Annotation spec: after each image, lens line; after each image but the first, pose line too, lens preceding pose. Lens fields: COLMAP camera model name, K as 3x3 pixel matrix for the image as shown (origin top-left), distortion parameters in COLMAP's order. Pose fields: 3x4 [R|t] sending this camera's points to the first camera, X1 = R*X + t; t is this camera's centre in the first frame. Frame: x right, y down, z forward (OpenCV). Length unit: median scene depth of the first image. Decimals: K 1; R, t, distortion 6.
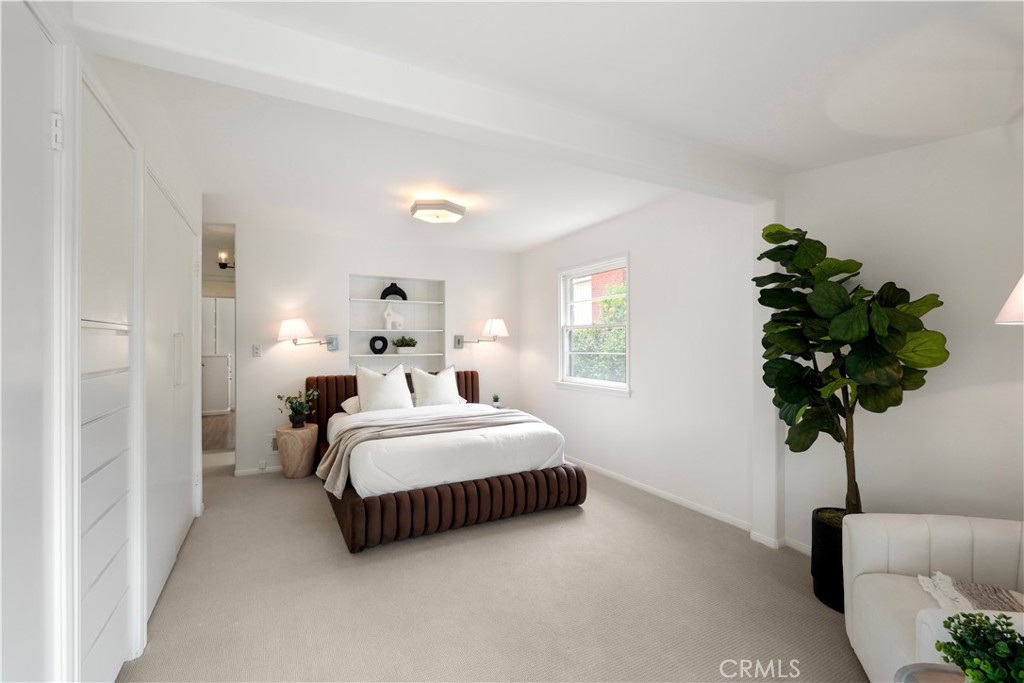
lens RADIAL K [[448.8, 0, 513.2], [0, 448.8, 342.7], [0, 0, 1]] dist [0.000568, -0.001265]
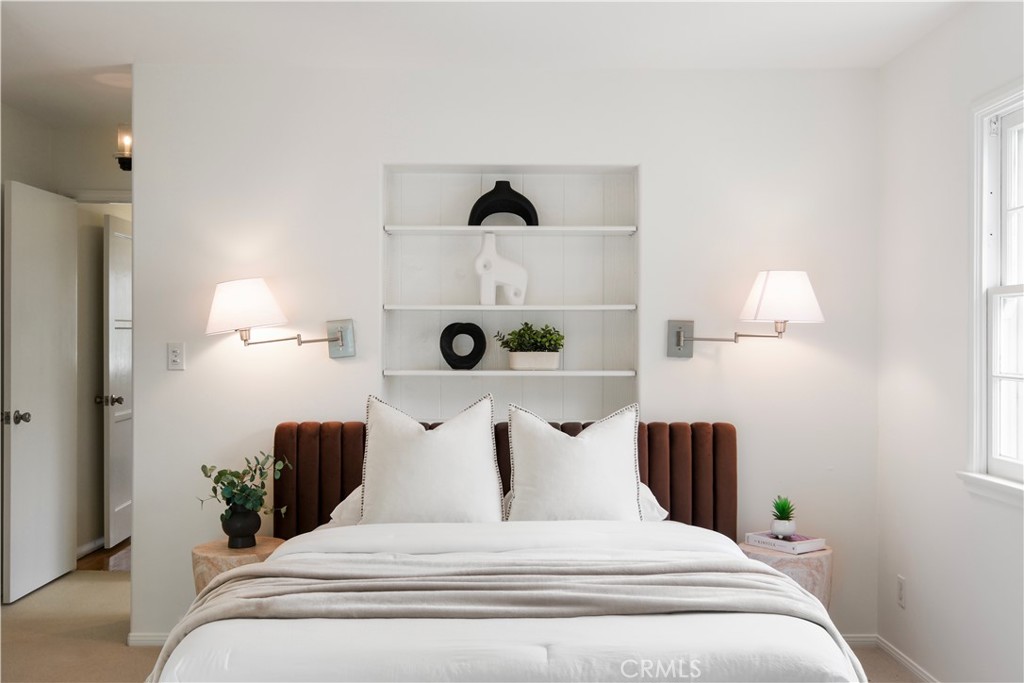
lens RADIAL K [[1056.2, 0, 511.2], [0, 1056.2, 339.4], [0, 0, 1]] dist [0.007047, 0.000000]
pose [[0.885911, 0.005463, -0.463824, 0.151695], [-0.005924, 0.999982, 0.000464, -0.000898], [0.463818, 0.002336, 0.885927, 0.224868]]
